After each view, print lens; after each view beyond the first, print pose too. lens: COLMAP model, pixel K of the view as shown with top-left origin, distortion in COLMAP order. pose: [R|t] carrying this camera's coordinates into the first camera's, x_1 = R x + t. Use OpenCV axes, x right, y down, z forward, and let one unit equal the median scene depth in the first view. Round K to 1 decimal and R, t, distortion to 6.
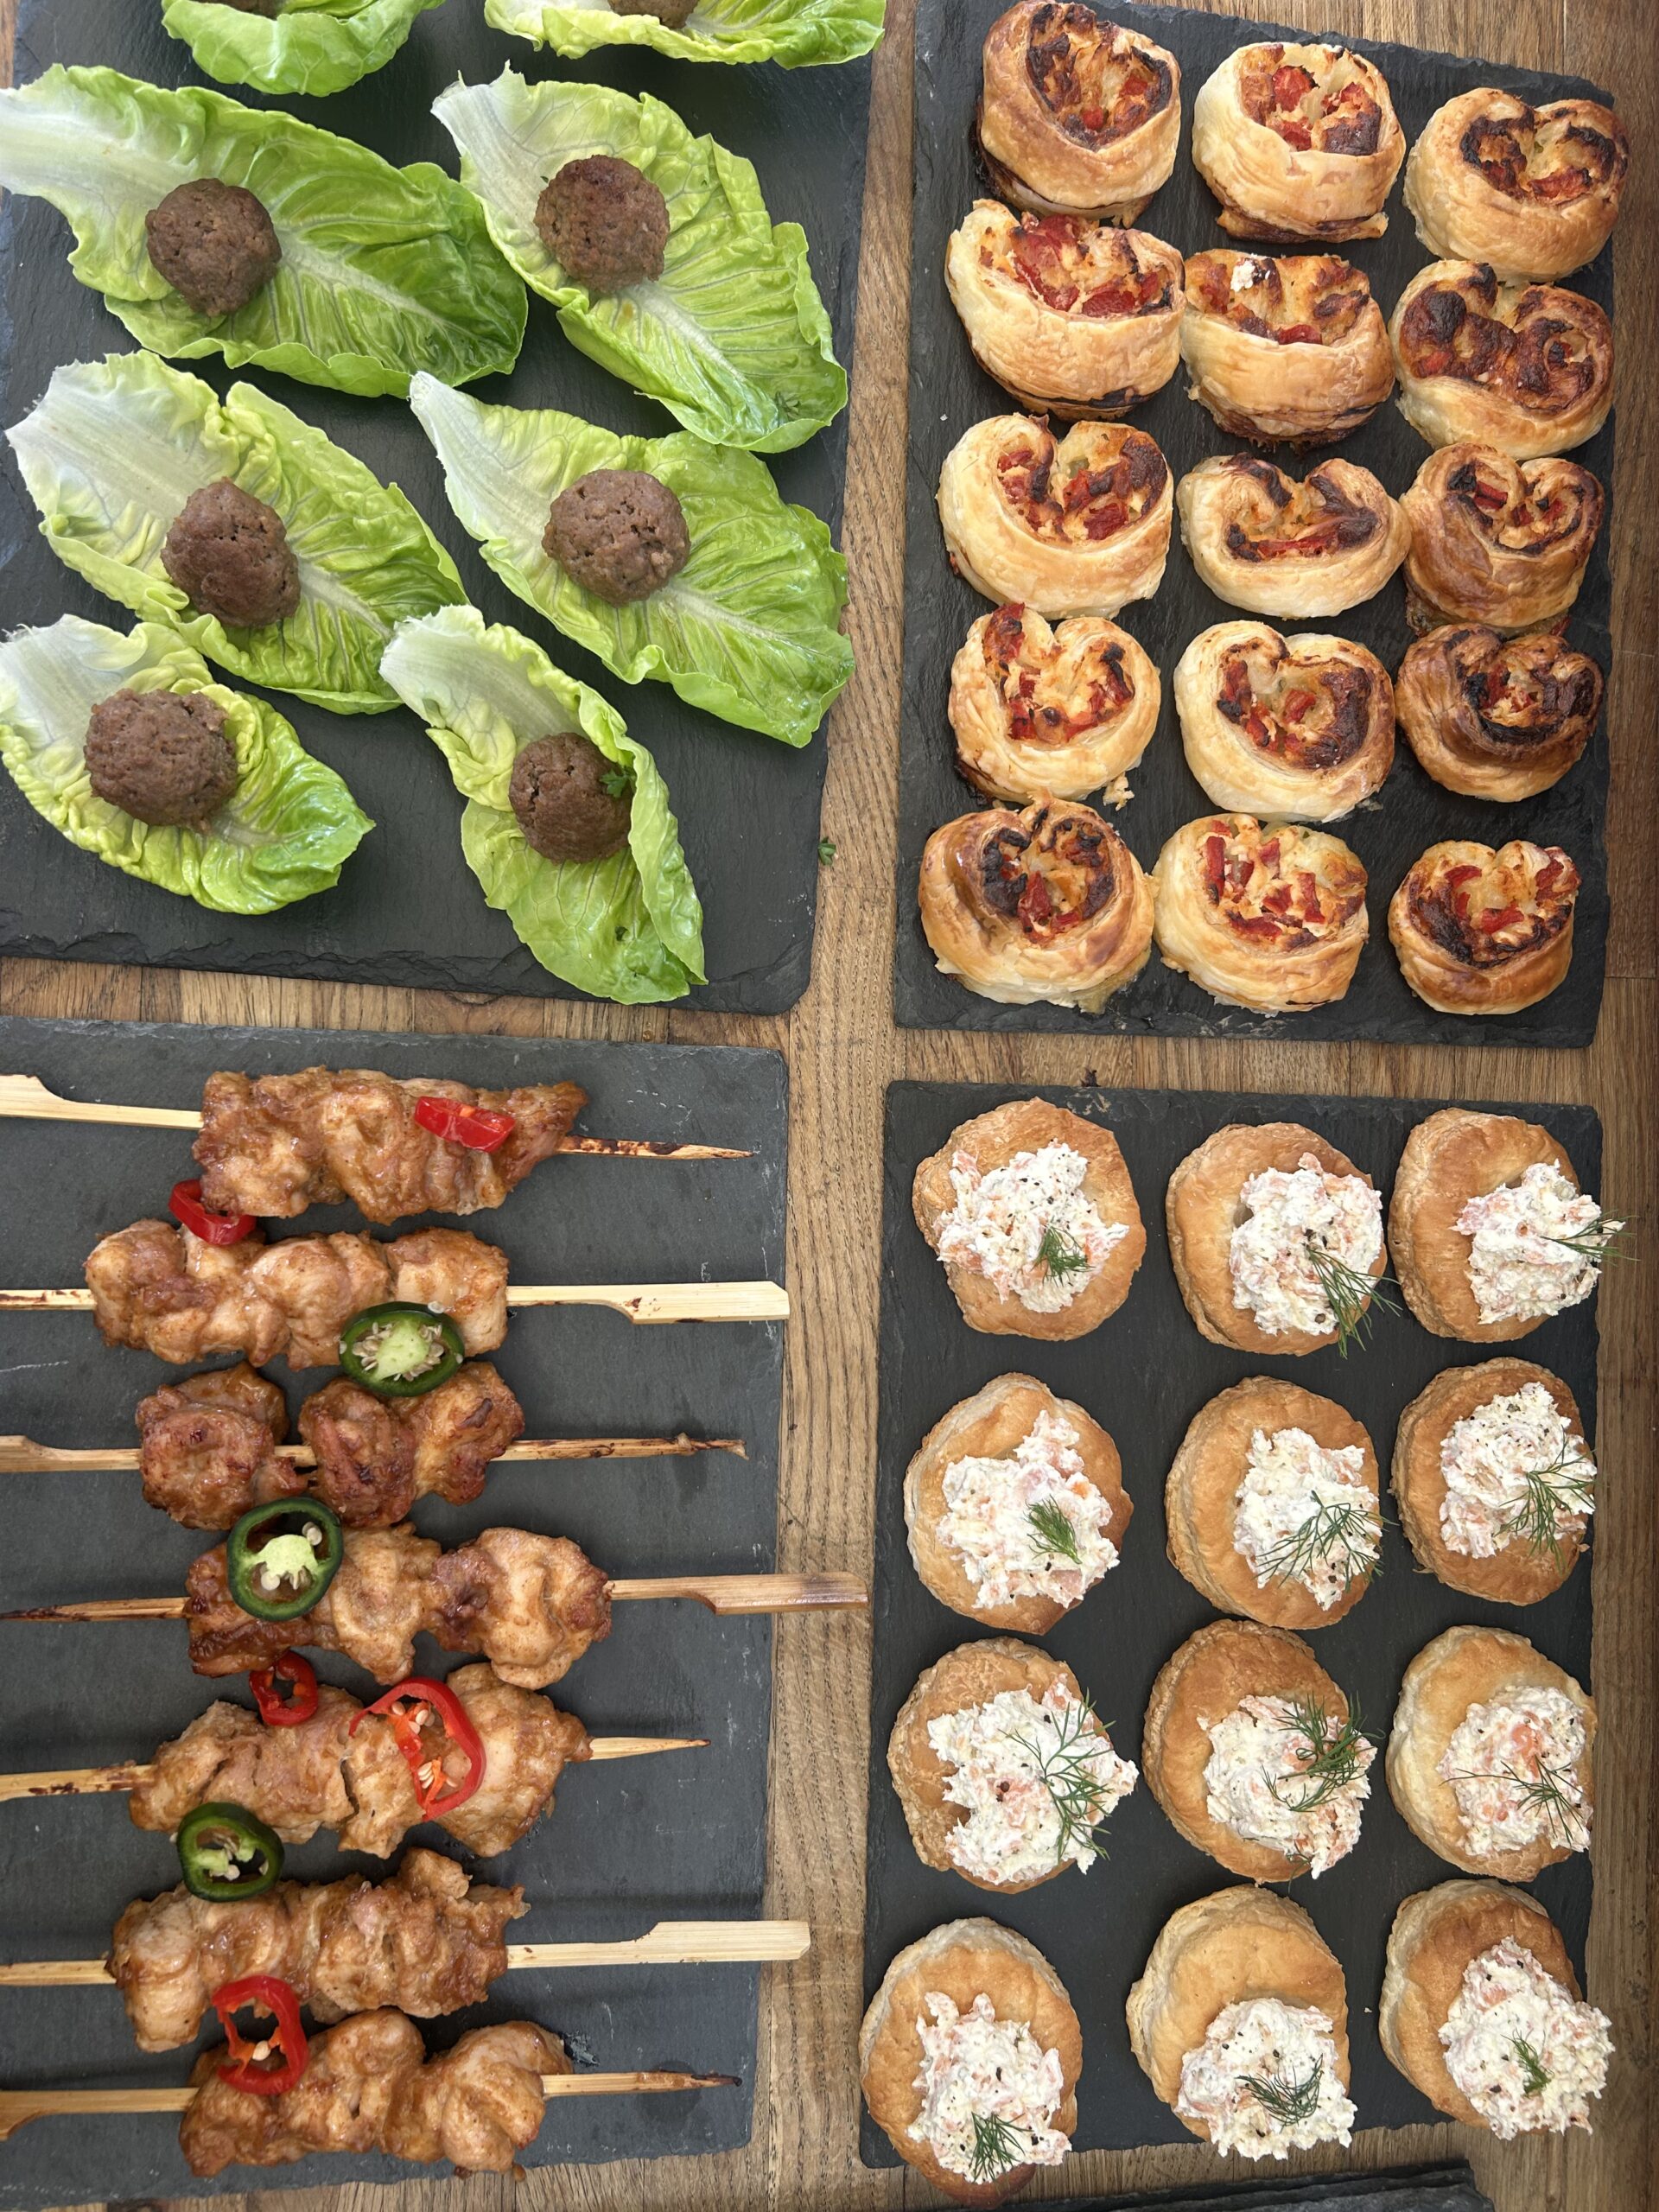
lens RADIAL K [[1701.3, 0, 832.9], [0, 1701.3, 1102.6], [0, 0, 1]] dist [-0.008146, -0.012612]
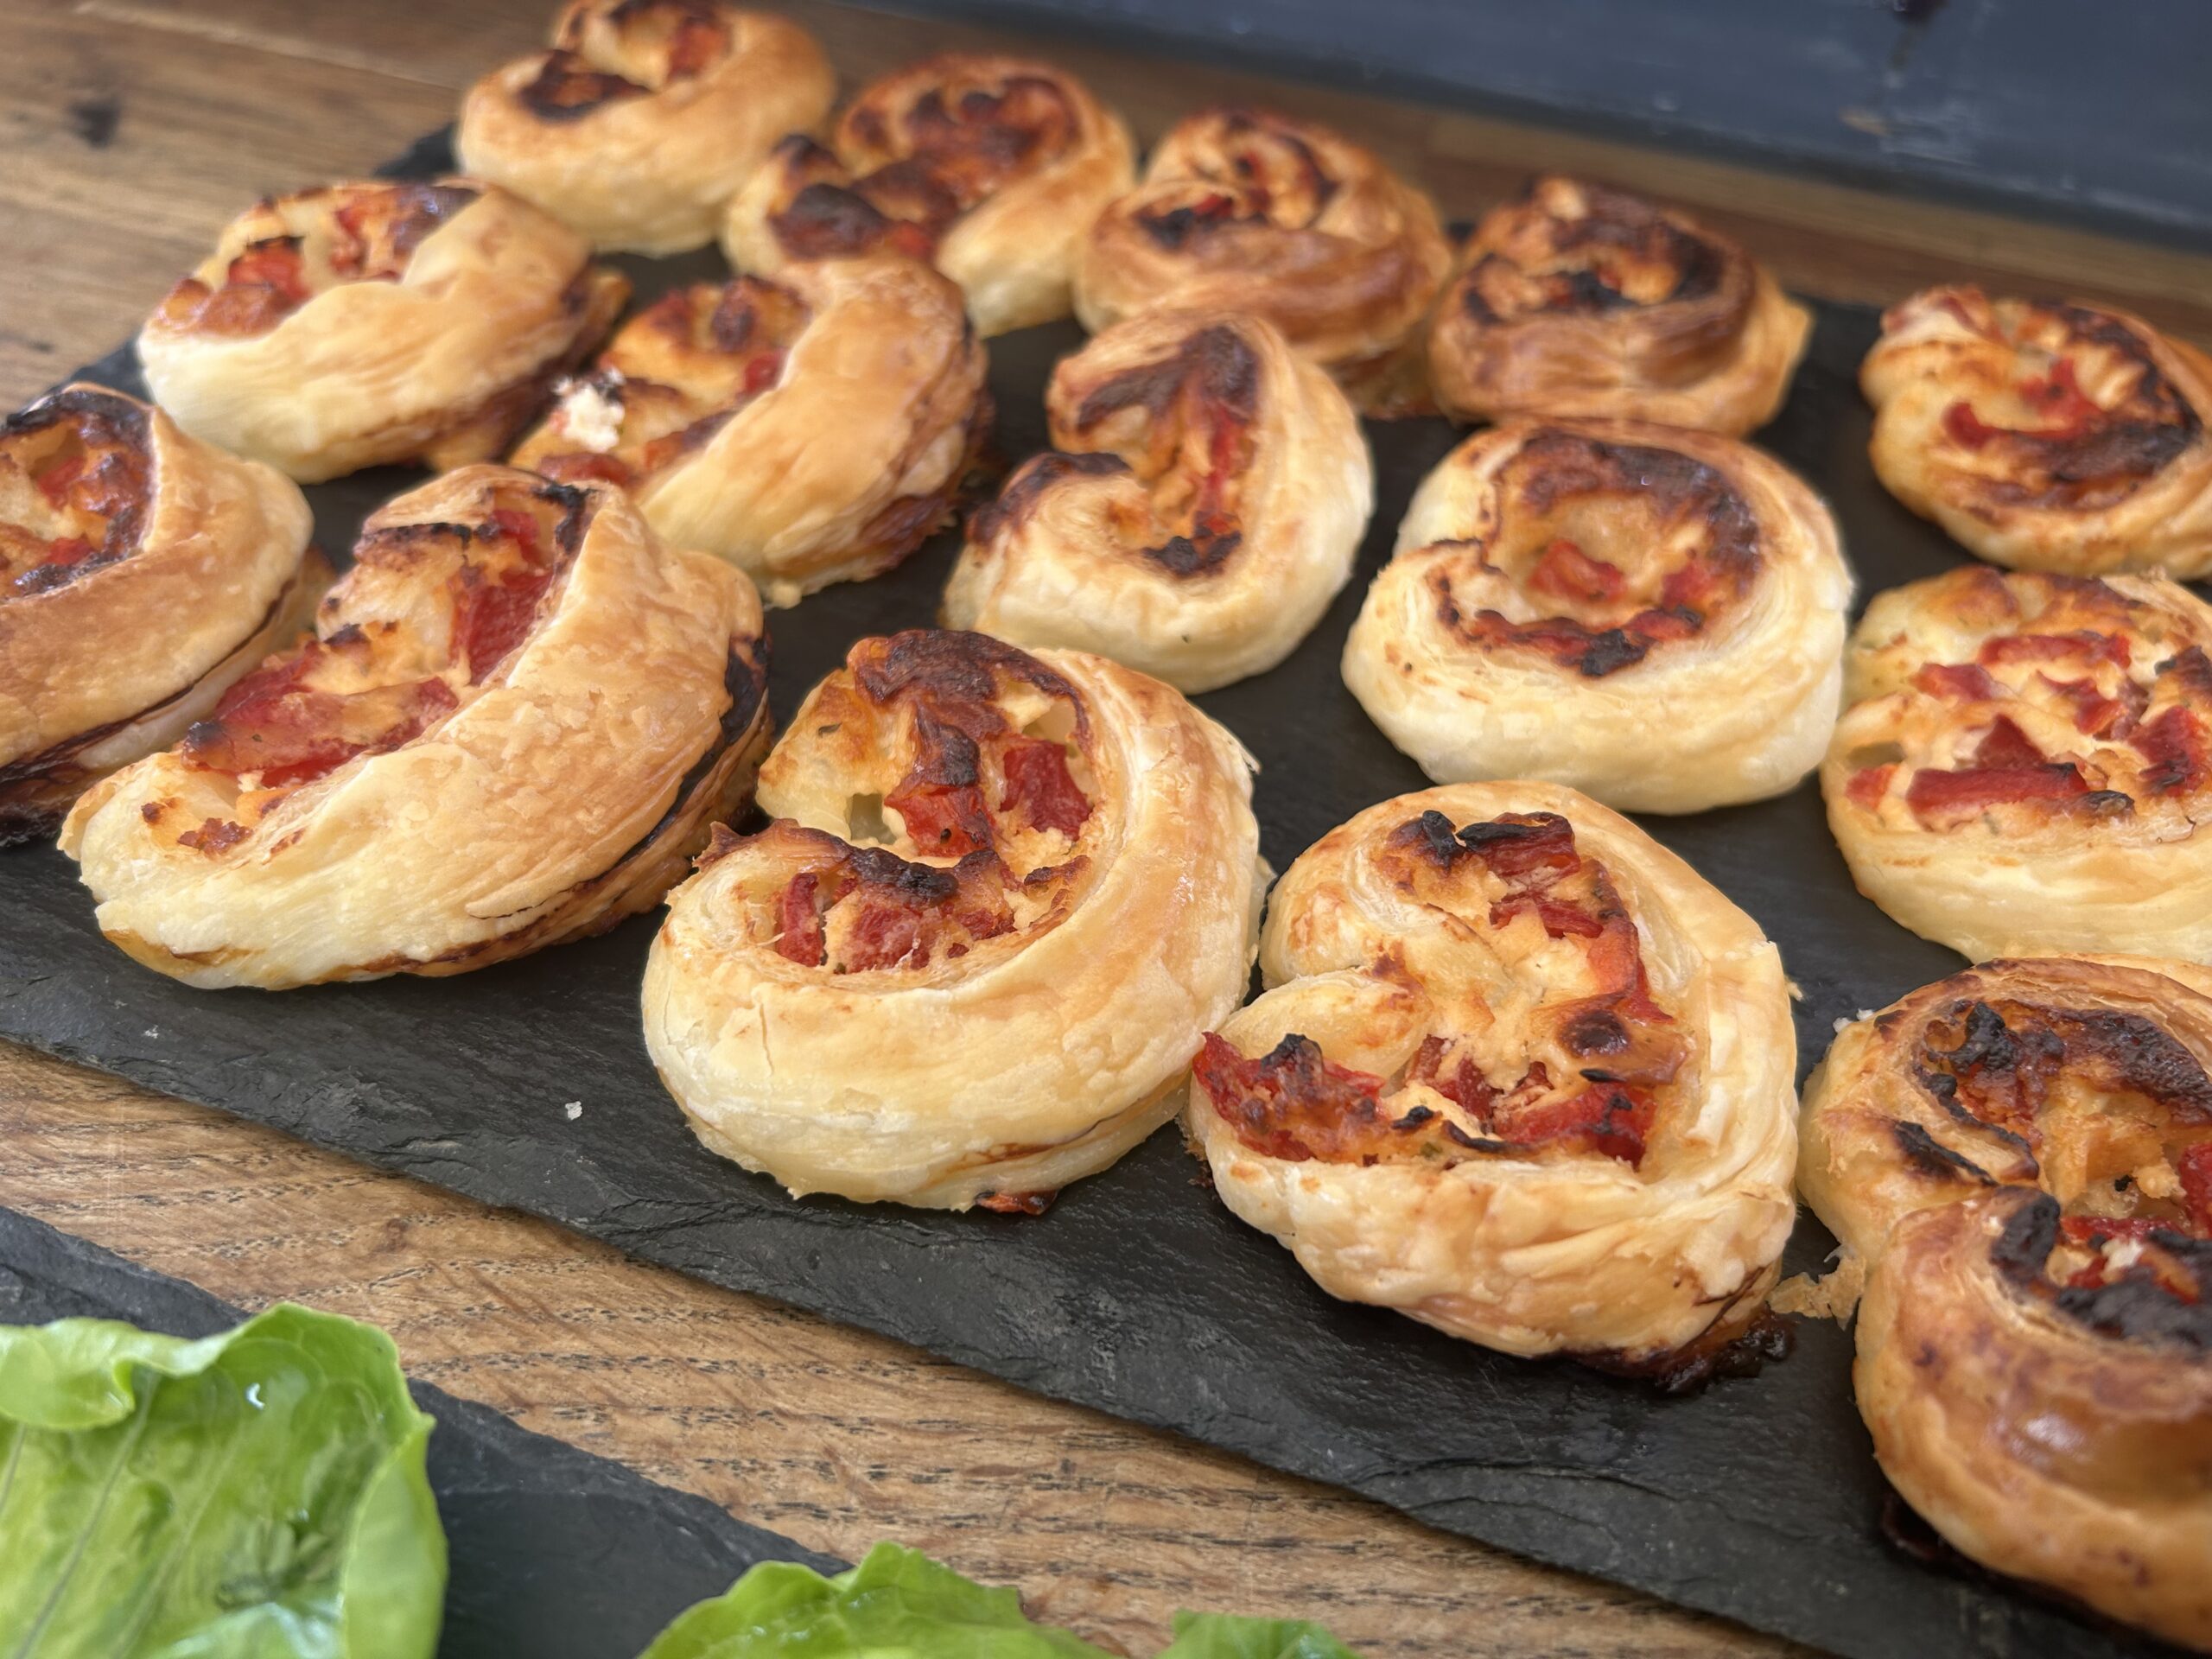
lens RADIAL K [[1701.3, 0, 1103.0], [0, 1701.3, 833.2], [0, 0, 1]] dist [-0.008146, -0.012612]
pose [[0.292306, -0.789399, 0.539820, -0.039886], [0.956257, 0.247998, -0.155146, -0.270550], [-0.011402, 0.561557, 0.827360, 0.704086]]
